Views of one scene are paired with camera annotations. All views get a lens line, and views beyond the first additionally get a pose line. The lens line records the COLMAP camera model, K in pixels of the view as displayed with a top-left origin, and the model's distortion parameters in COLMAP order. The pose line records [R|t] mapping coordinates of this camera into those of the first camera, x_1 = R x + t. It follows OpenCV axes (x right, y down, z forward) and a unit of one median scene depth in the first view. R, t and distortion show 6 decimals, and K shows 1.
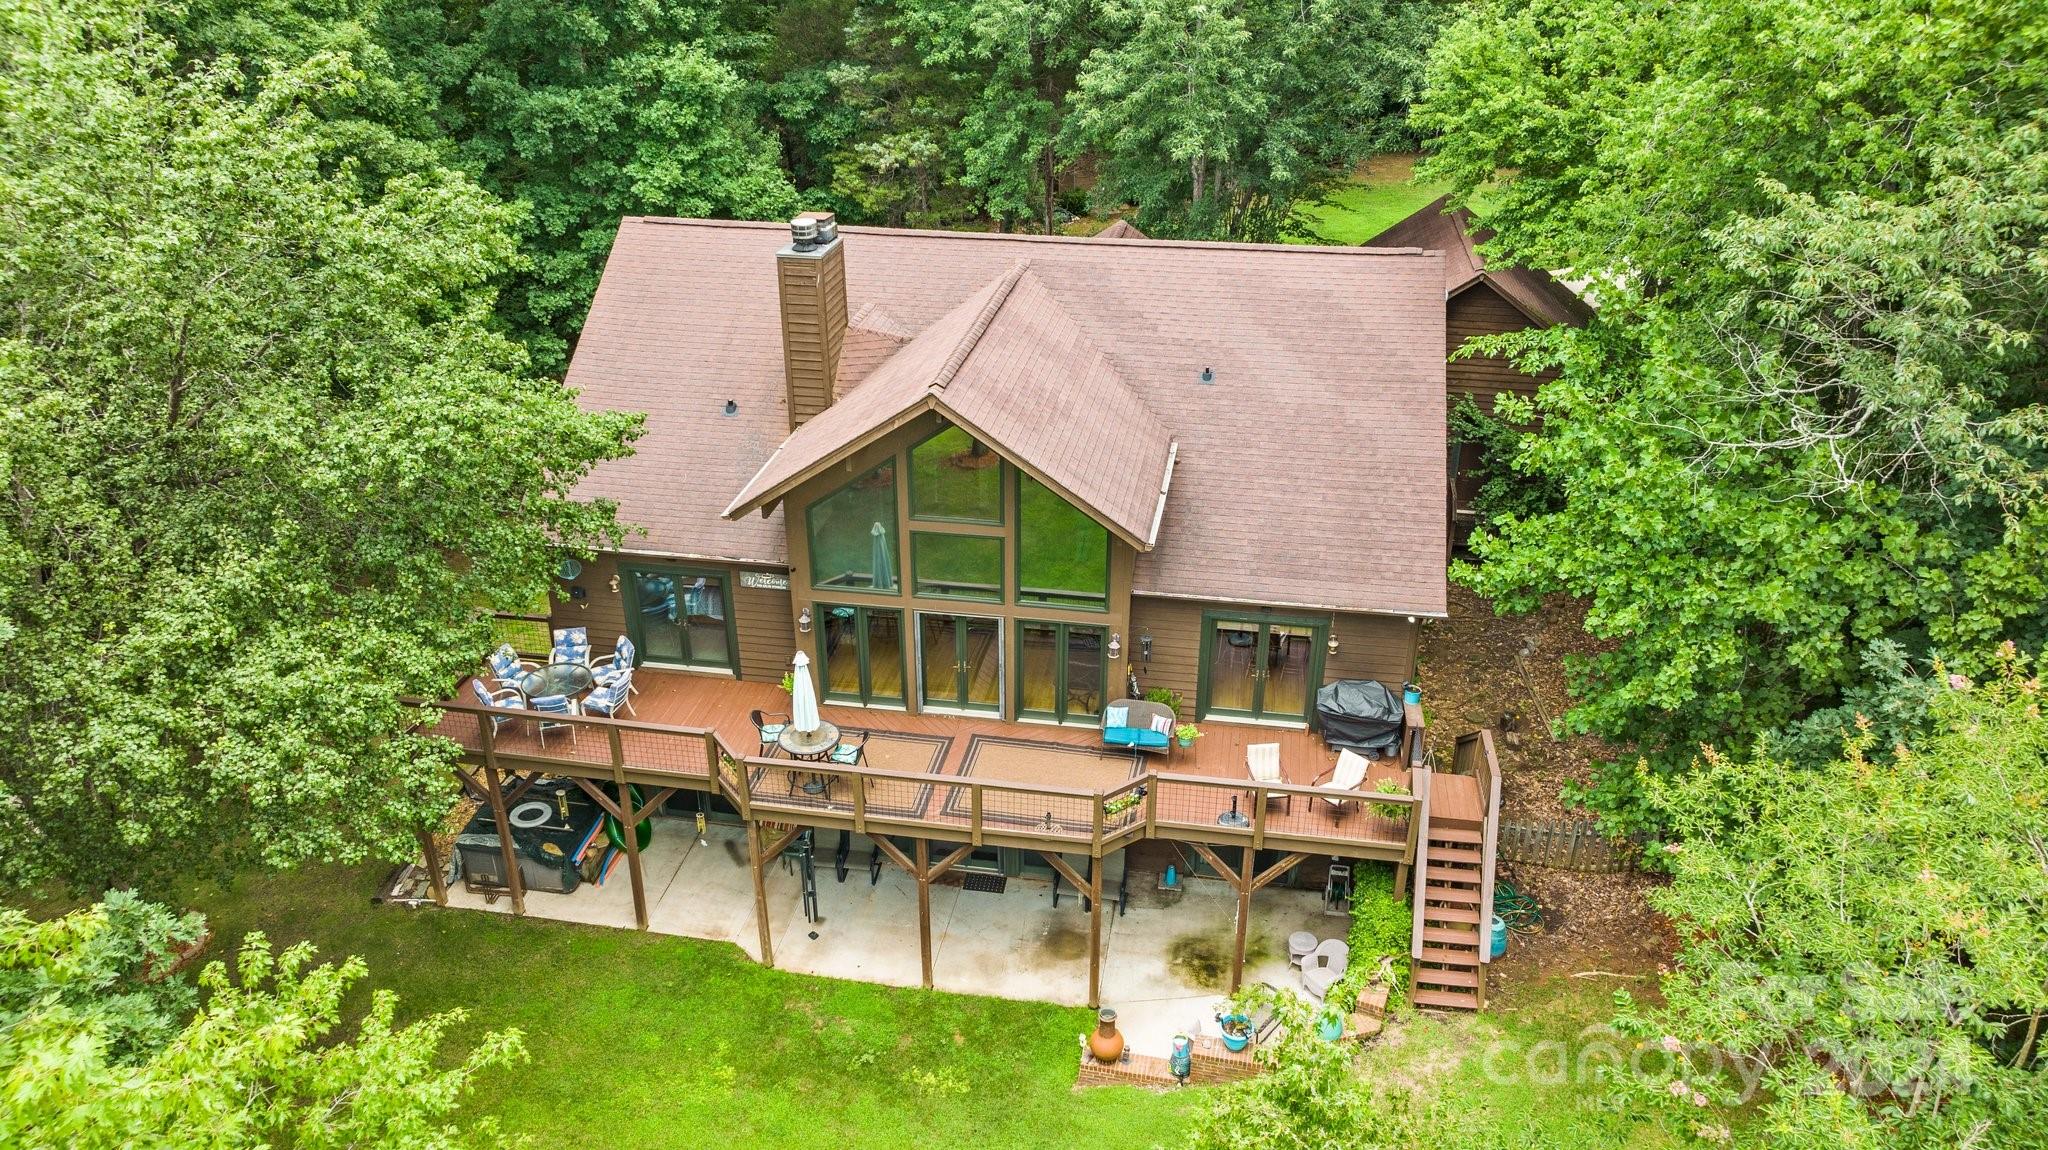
lens RADIAL K [[1452.8, 0, 1025.2], [0, 1452.8, 578.8], [0, 0, 1]] dist [-0.028068, 0.010539]
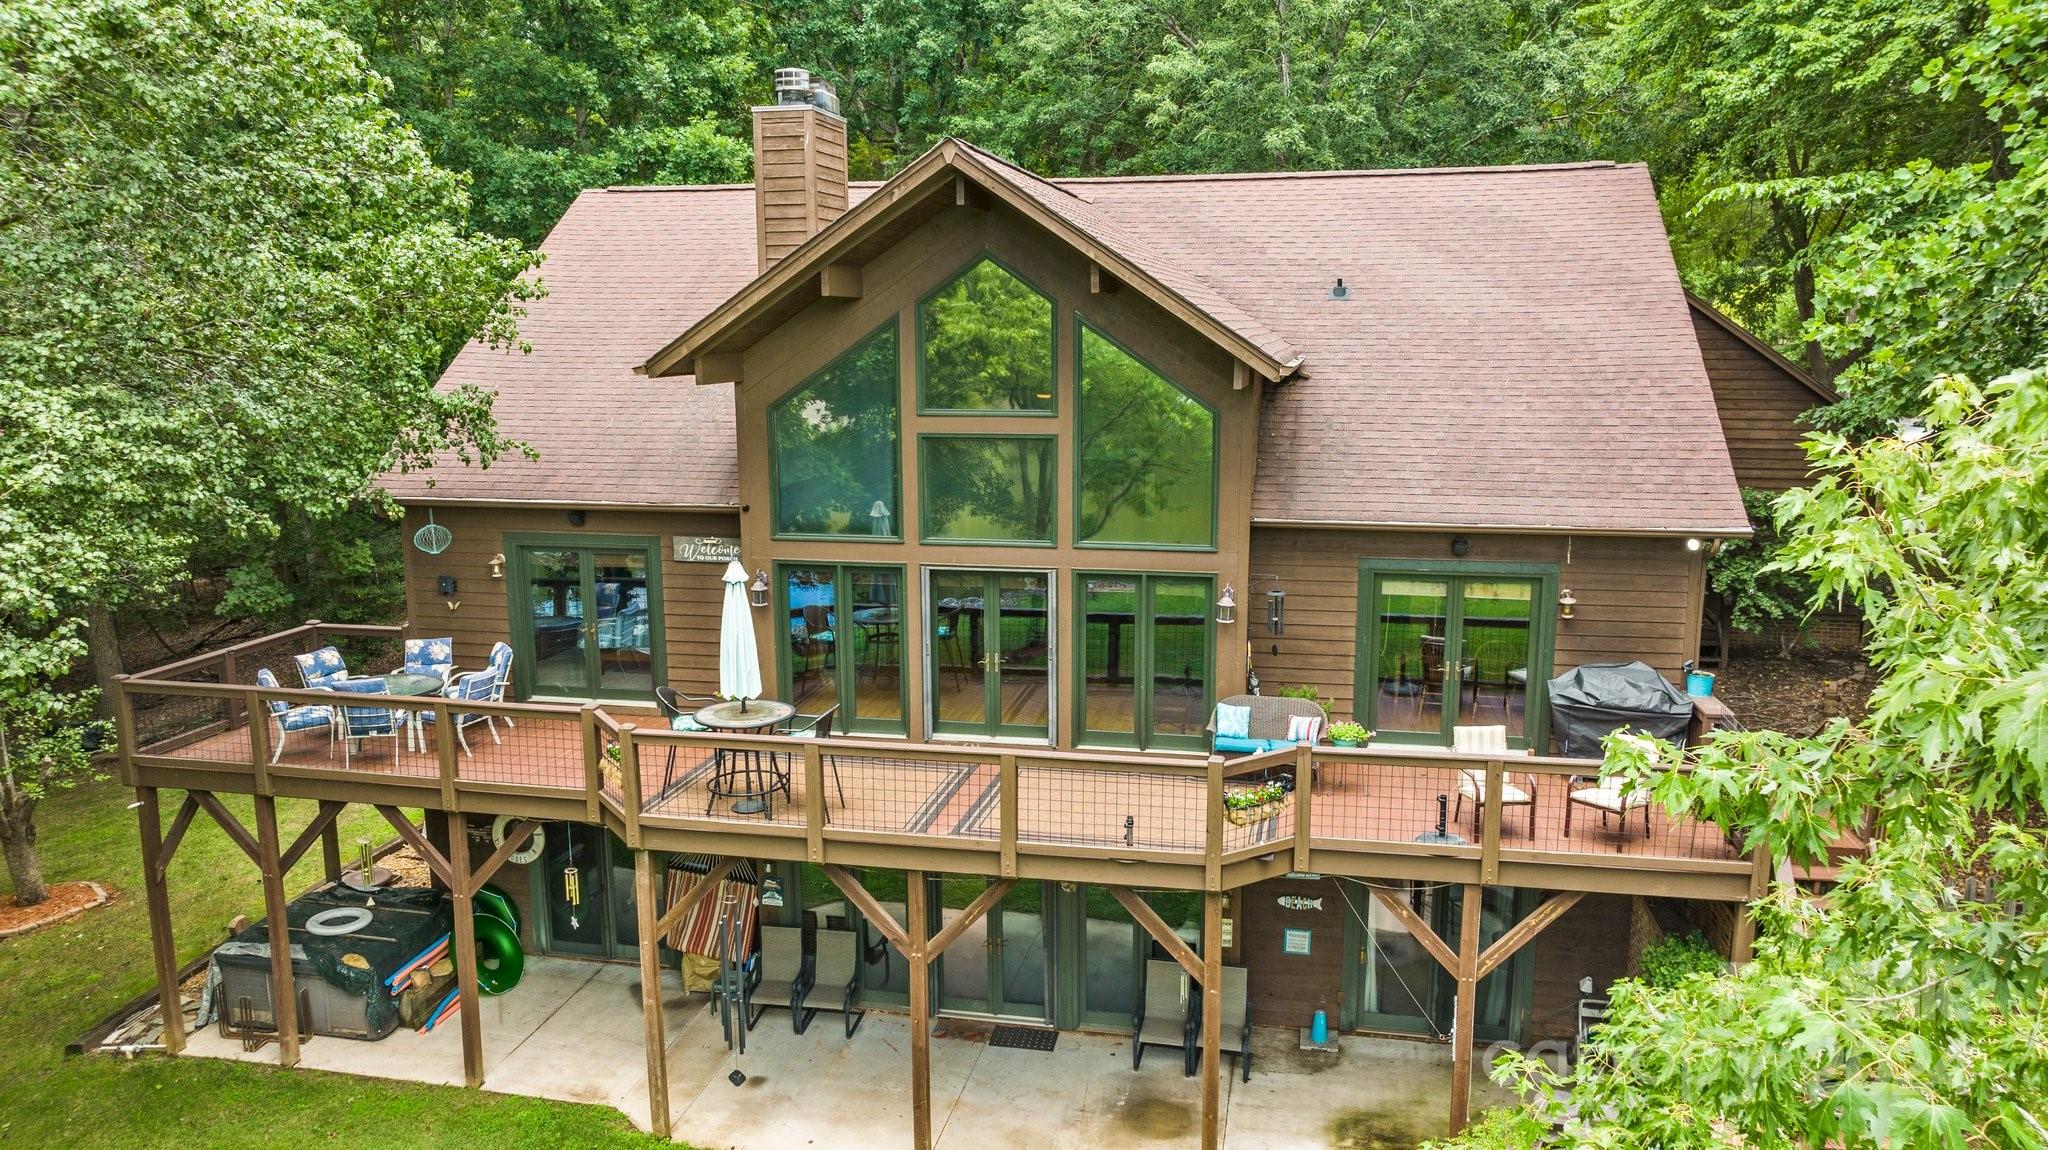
lens RADIAL K [[1452.8, 0, 1023.4], [0, 1452.8, 572.9], [0, 0, 1]] dist [-0.028068, 0.010539]
pose [[0.999241, 0.000567, -0.038952, -0.003853], [-0.012052, 0.955345, -0.295247, 0.216524], [0.037045, 0.295493, 0.954627, 0.359982]]
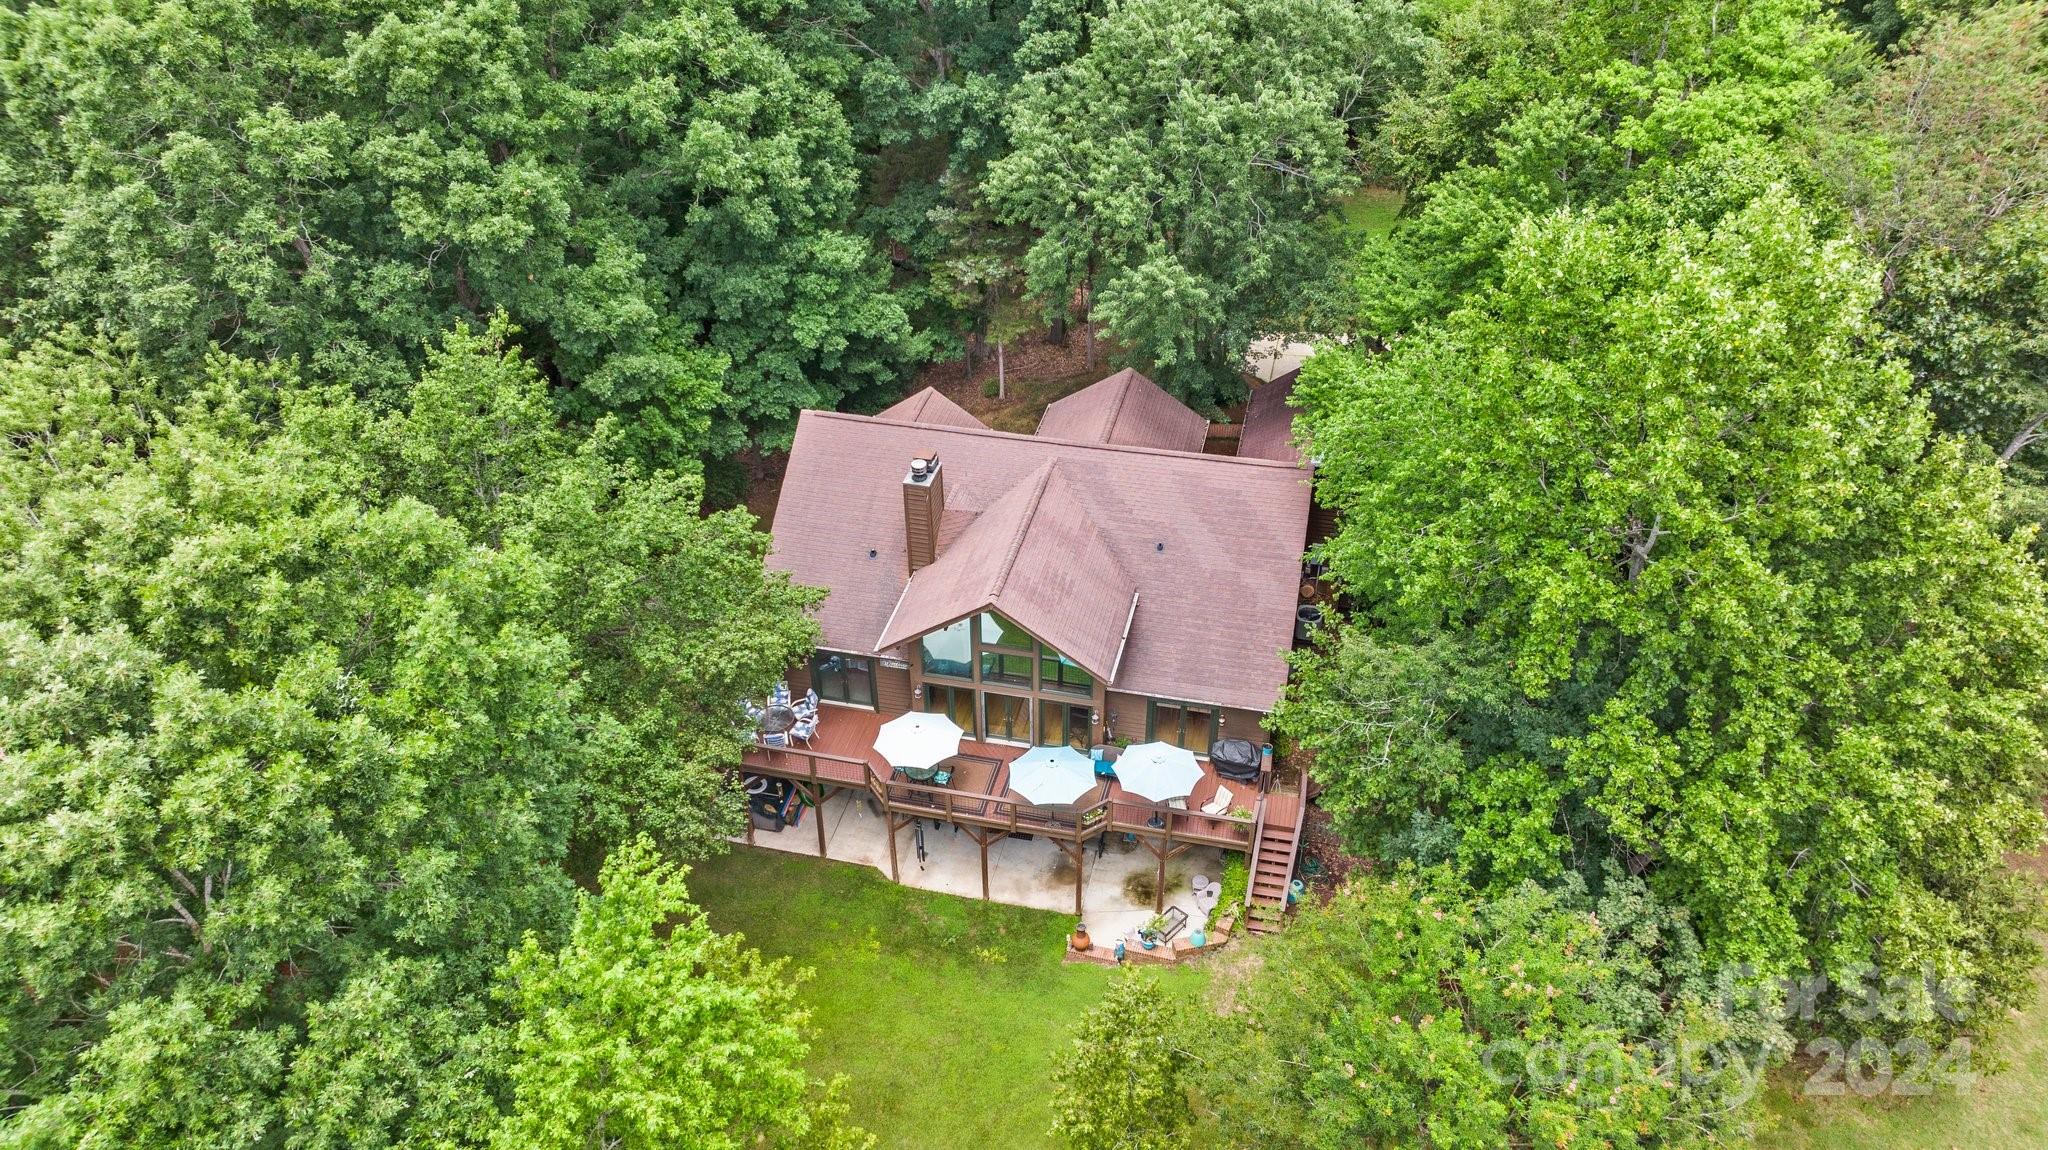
lens RADIAL K [[1452.8, 0, 1024.6], [0, 1452.8, 575.3], [0, 0, 1]] dist [-0.028068, 0.010539]
pose [[0.998330, 0.025758, -0.051714, 0.060011], [-0.017404, 0.987615, 0.155929, -0.377530], [0.055089, -0.154768, 0.986414, -0.670718]]
